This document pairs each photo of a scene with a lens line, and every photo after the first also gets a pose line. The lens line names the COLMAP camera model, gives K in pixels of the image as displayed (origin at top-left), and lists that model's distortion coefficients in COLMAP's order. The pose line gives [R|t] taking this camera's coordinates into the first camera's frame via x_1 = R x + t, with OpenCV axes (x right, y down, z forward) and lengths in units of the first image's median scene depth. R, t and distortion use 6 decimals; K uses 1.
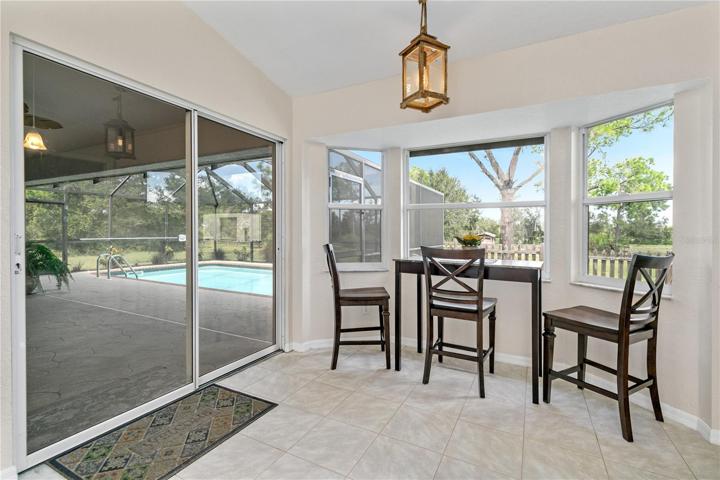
lens RADIAL K [[338.8, 0, 359.8], [0, 338.8, 236.0], [0, 0, 1]] dist [0.002373, 0.000255]
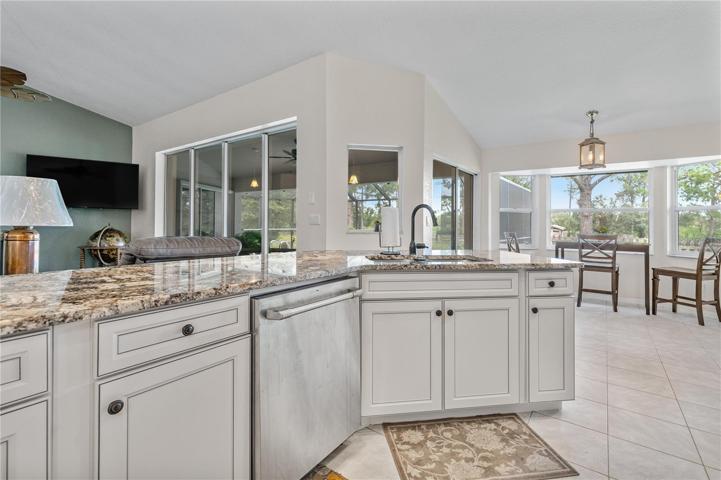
lens RADIAL K [[339.3, 0, 349.6], [0, 339.3, 224.7], [0, 0, 1]] dist [0.002373, 0.000255]
pose [[0.985588, -0.000830, -0.169164, -0.799595], [-0.001168, 0.999931, -0.011706, 0.004905], [0.169162, 0.011735, 0.985518, -1.160311]]
